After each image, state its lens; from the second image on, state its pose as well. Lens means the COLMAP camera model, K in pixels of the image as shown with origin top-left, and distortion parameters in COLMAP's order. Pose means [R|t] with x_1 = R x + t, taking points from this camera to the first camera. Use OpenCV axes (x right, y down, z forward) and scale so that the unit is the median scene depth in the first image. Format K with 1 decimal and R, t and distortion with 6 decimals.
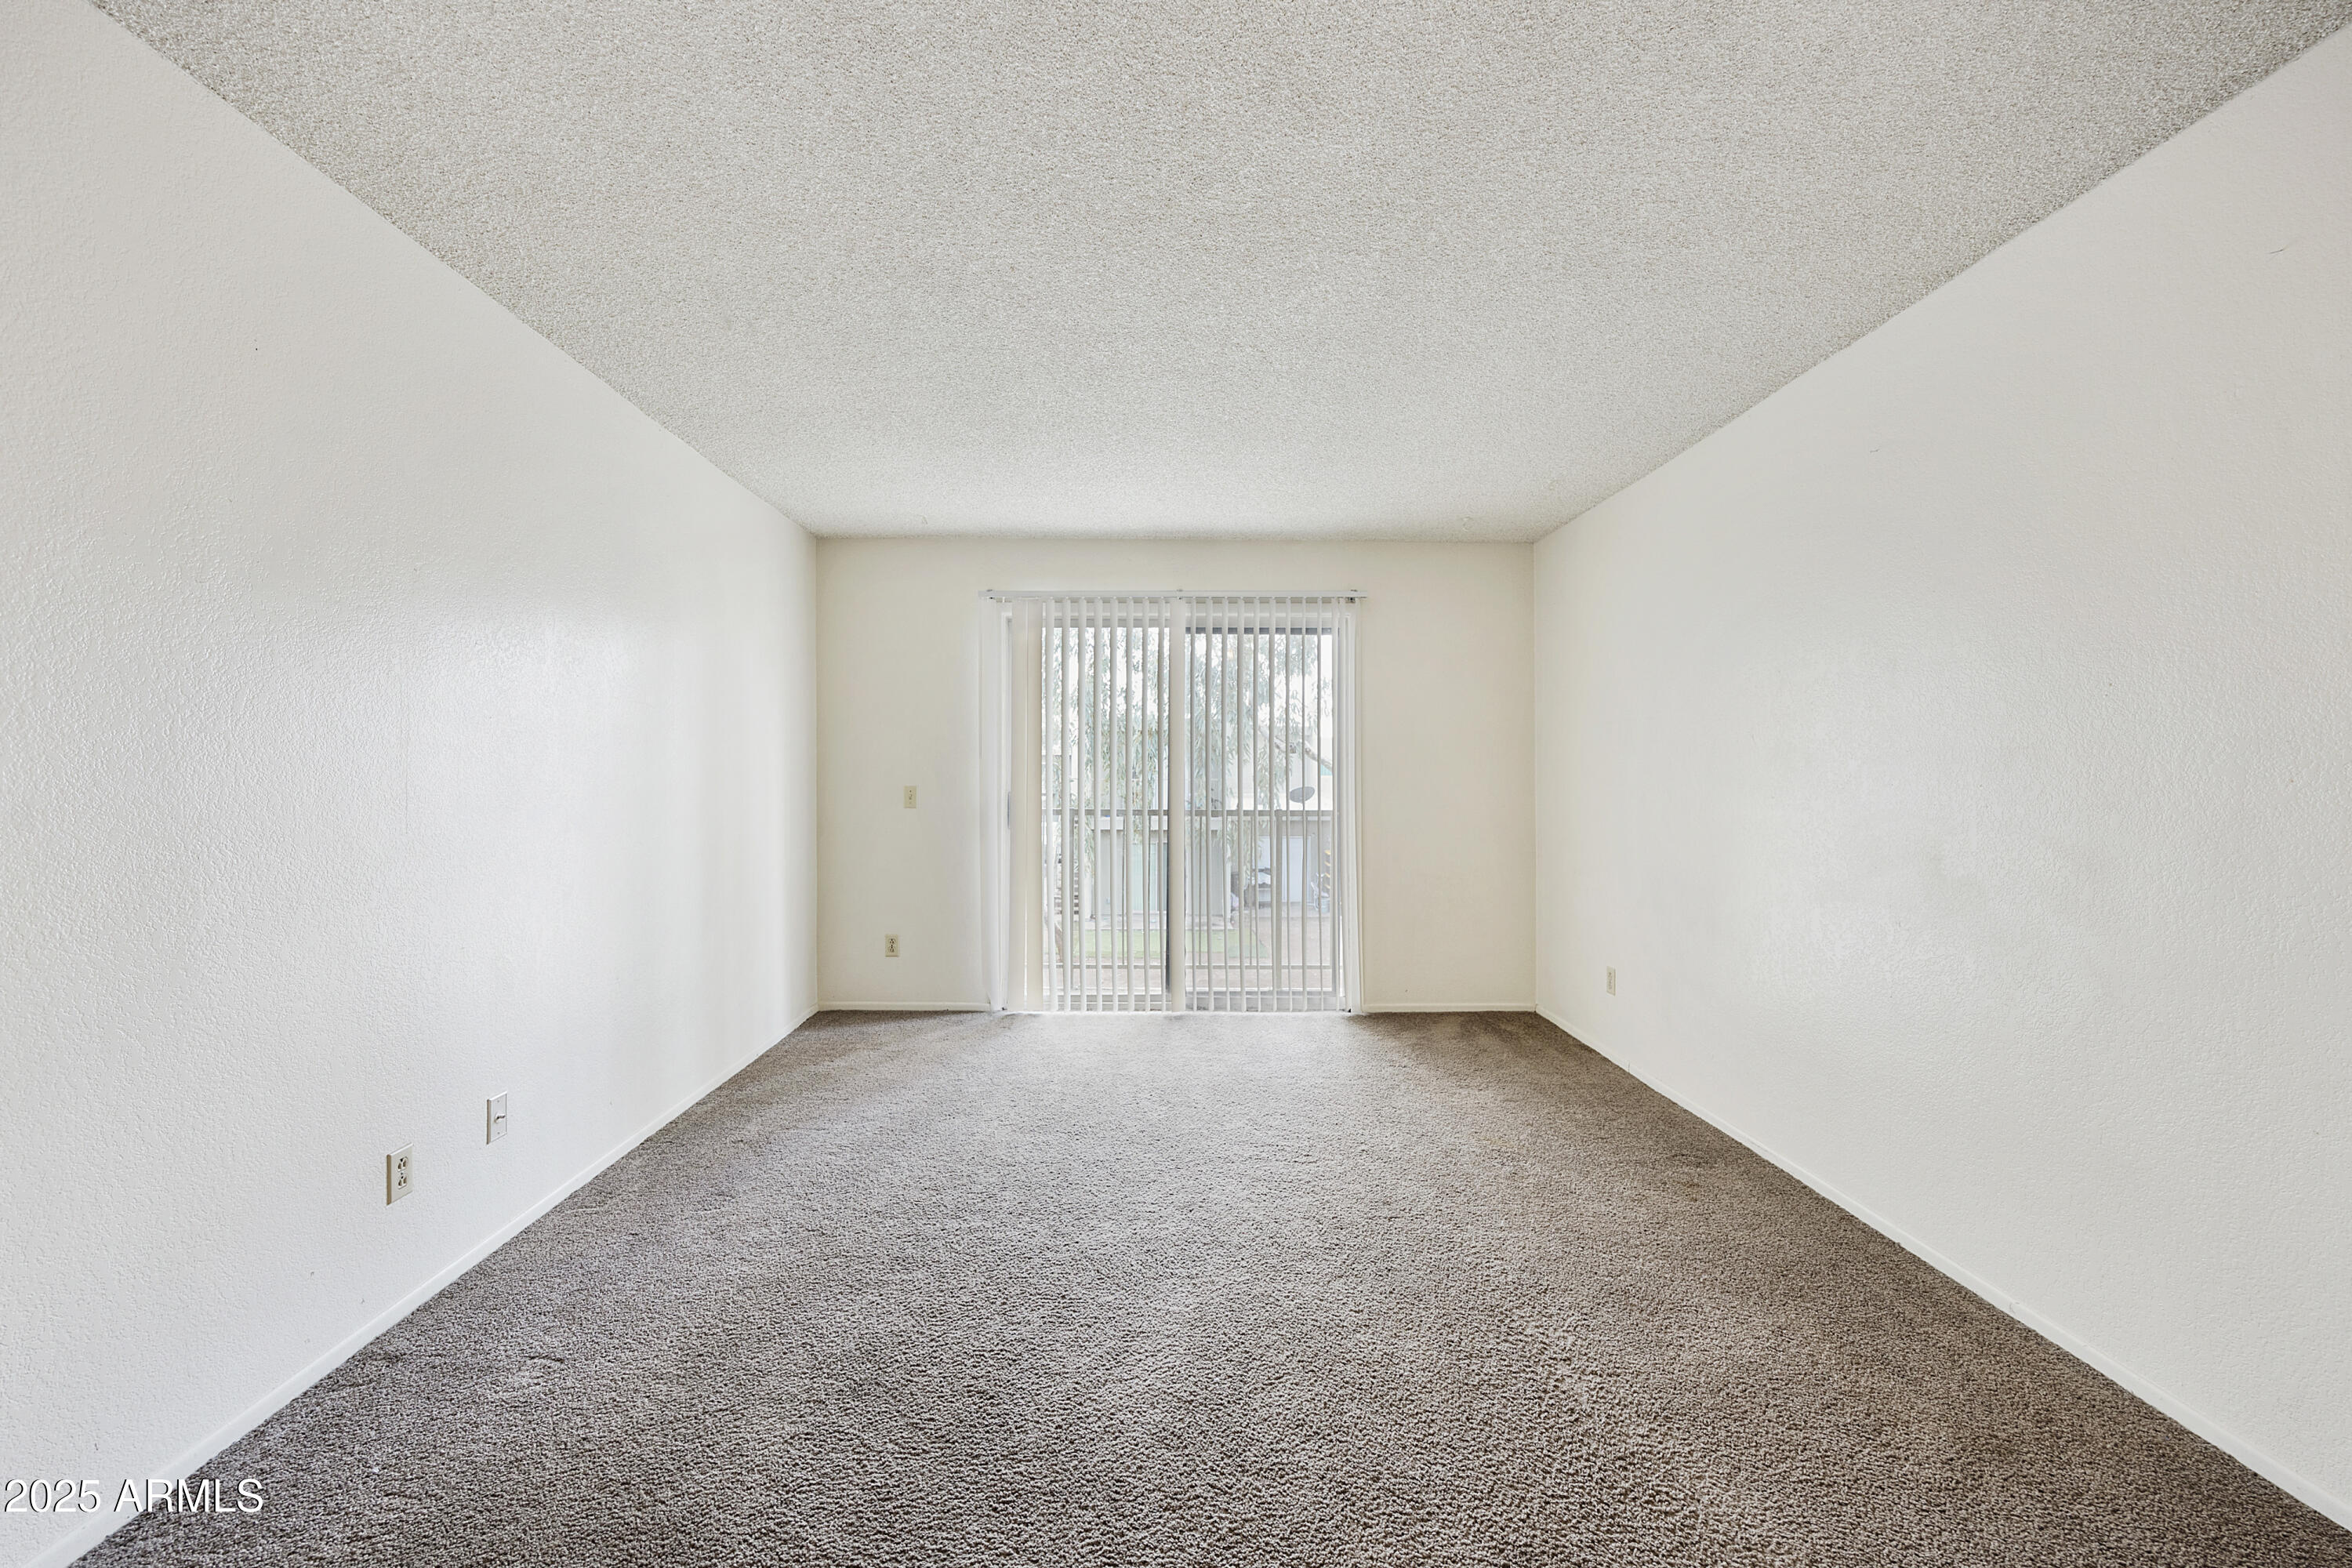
lens RADIAL K [[949.1, 0, 1178.5], [0, 949.1, 761.1], [0, 0, 1]] dist [-0.000875, -0.000095]
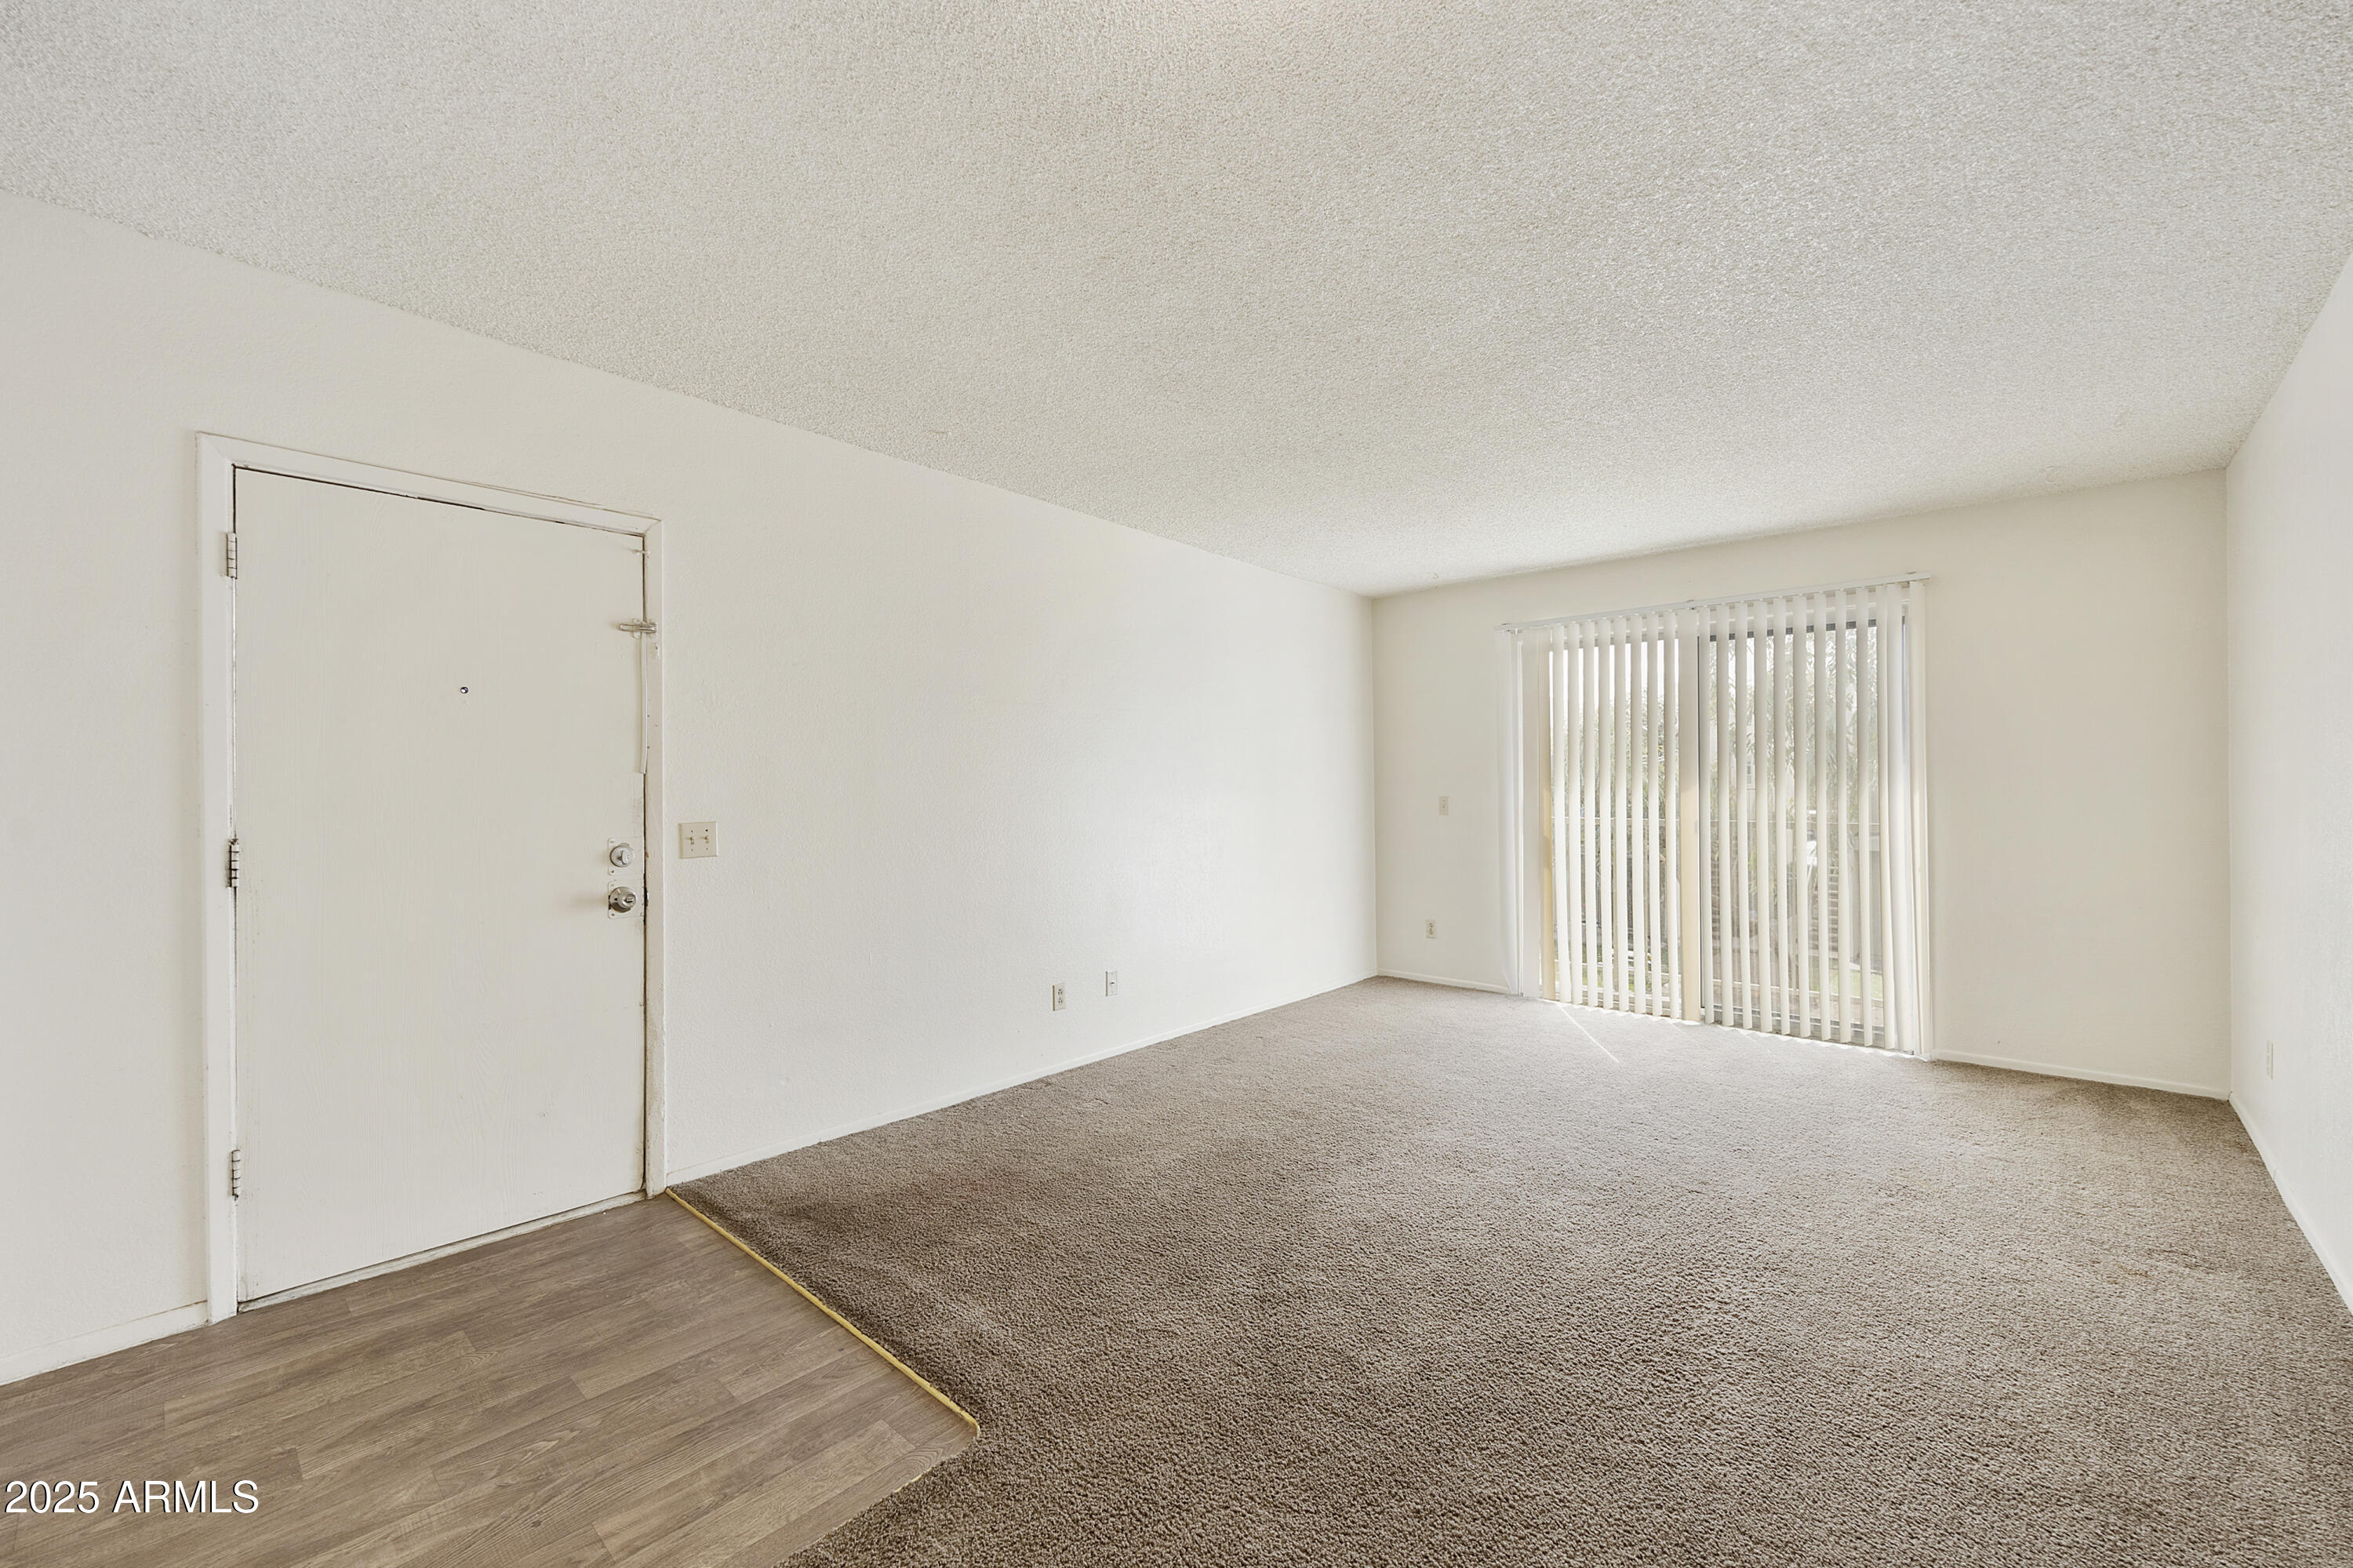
lens RADIAL K [[949.5, 0, 1166.7], [0, 949.5, 767.6], [0, 0, 1]] dist [-0.000875, -0.000095]
pose [[0.732218, -0.019119, -0.680802, 0.425927], [0.015530, 0.999815, -0.011374, -0.001715], [0.680893, -0.002245, 0.732379, -0.167362]]
